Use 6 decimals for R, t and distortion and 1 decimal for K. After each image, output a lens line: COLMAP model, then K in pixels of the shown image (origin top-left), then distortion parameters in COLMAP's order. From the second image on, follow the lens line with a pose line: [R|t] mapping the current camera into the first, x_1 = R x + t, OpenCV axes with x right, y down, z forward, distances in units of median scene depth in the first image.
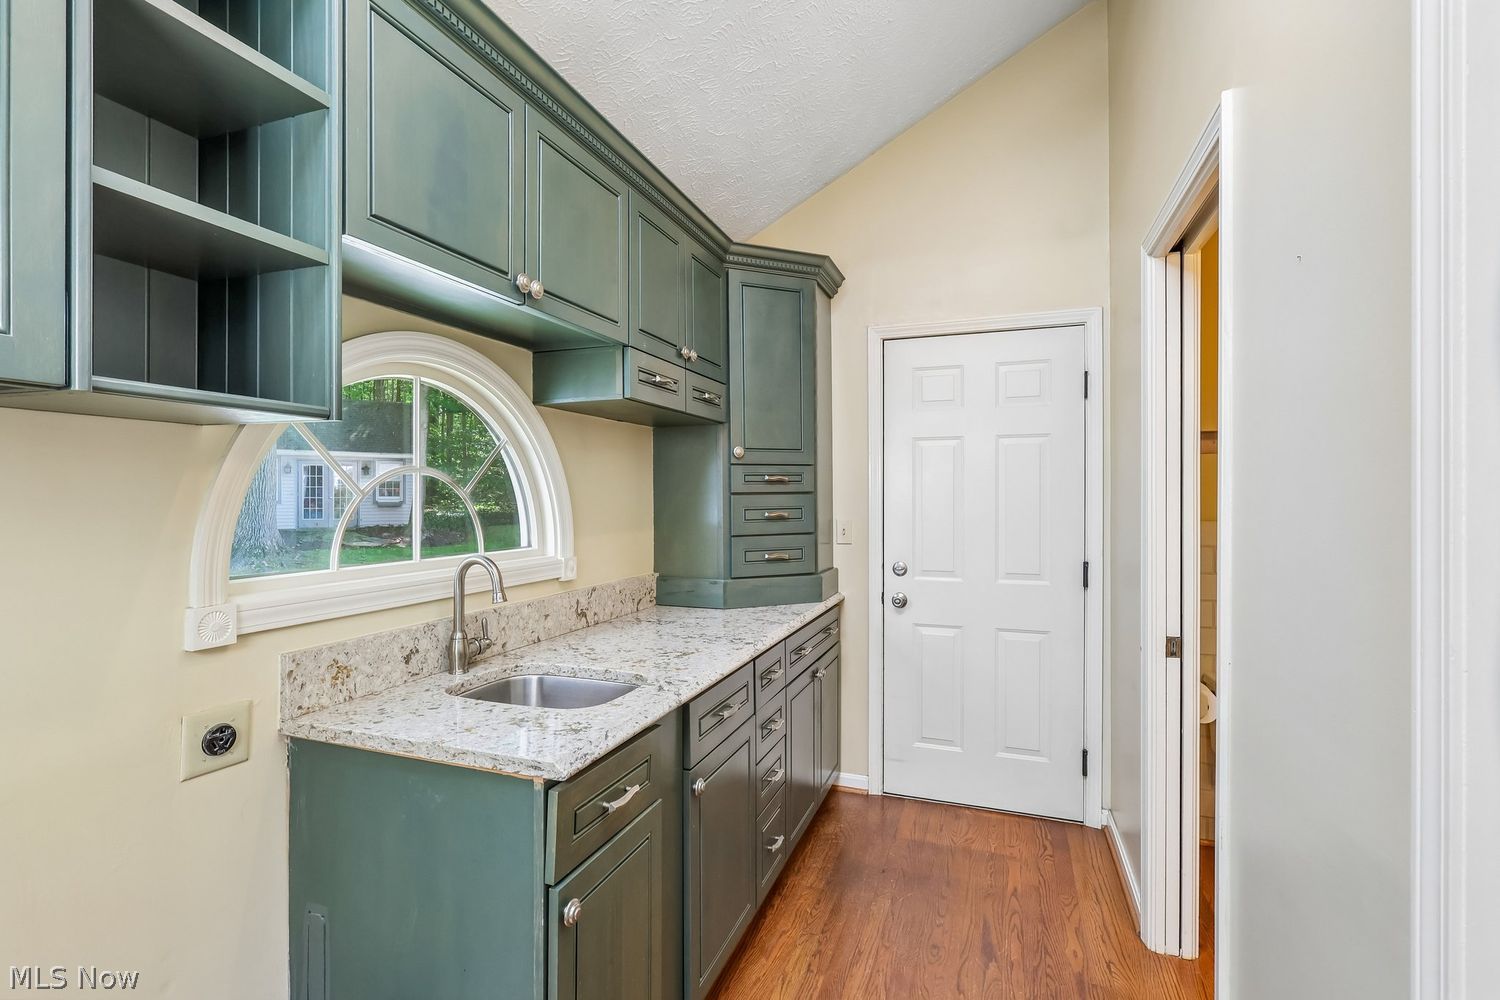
lens RADIAL K [[697.1, 0, 753.6], [0, 697.1, 494.0], [0, 0, 1]] dist [-0.005864, 0.002155]
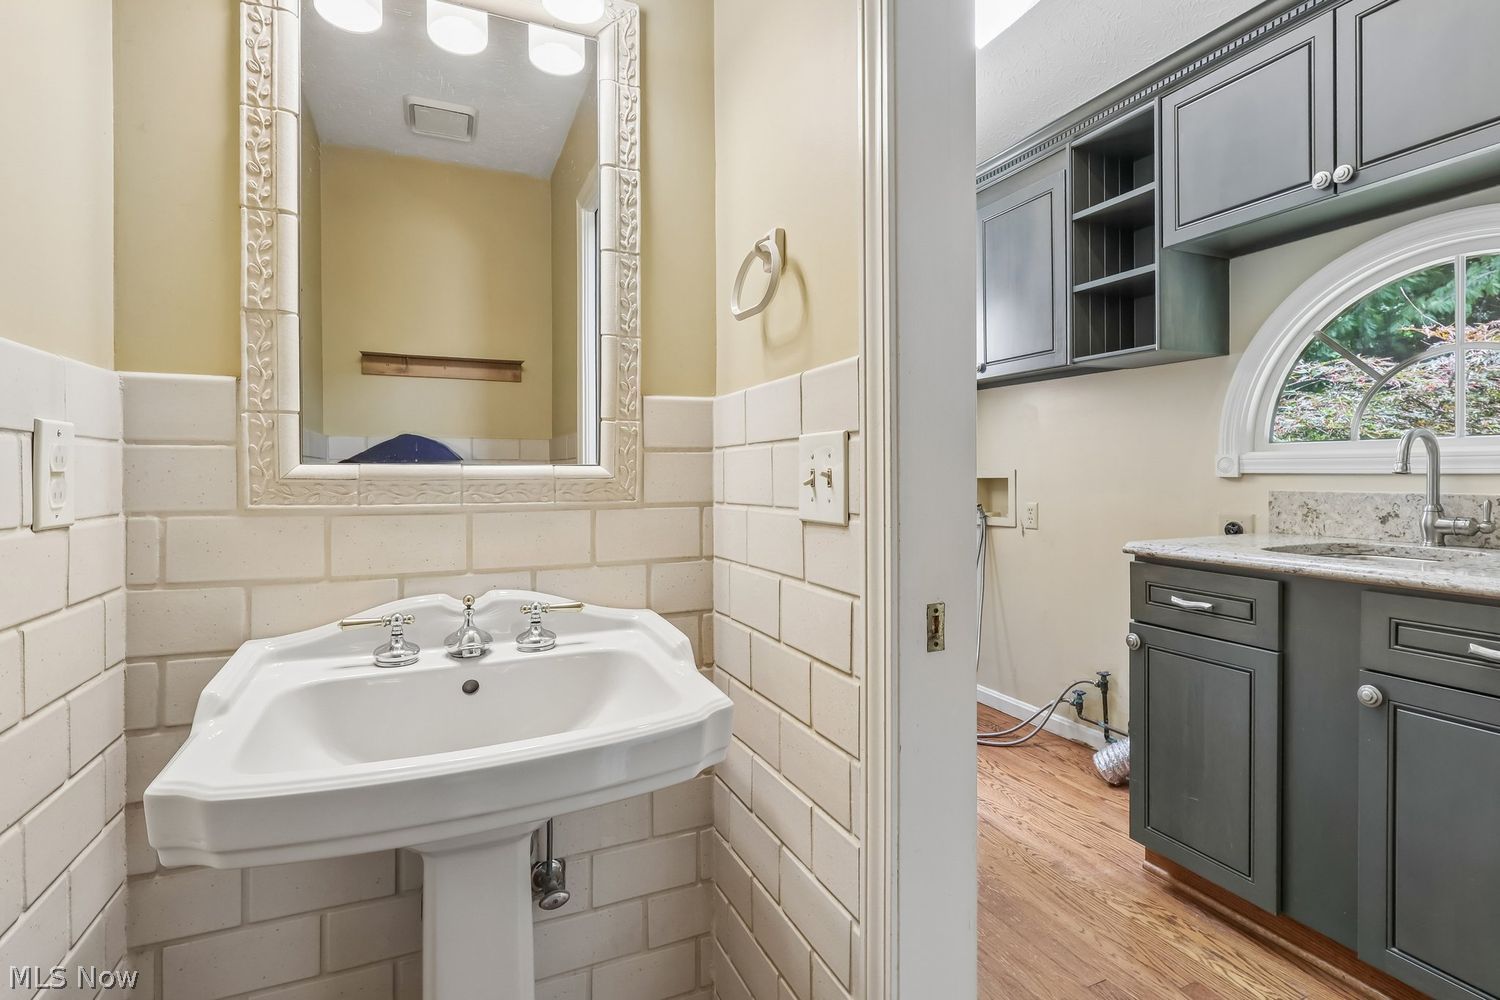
lens RADIAL K [[697.1, 0, 750.1], [0, 697.1, 484.1], [0, 0, 1]] dist [-0.005864, 0.002155]
pose [[-0.729349, 0.011539, -0.684045, 1.151709], [0.003454, 0.999907, 0.013185, 0.176938], [0.684133, 0.007254, -0.729321, 1.239215]]
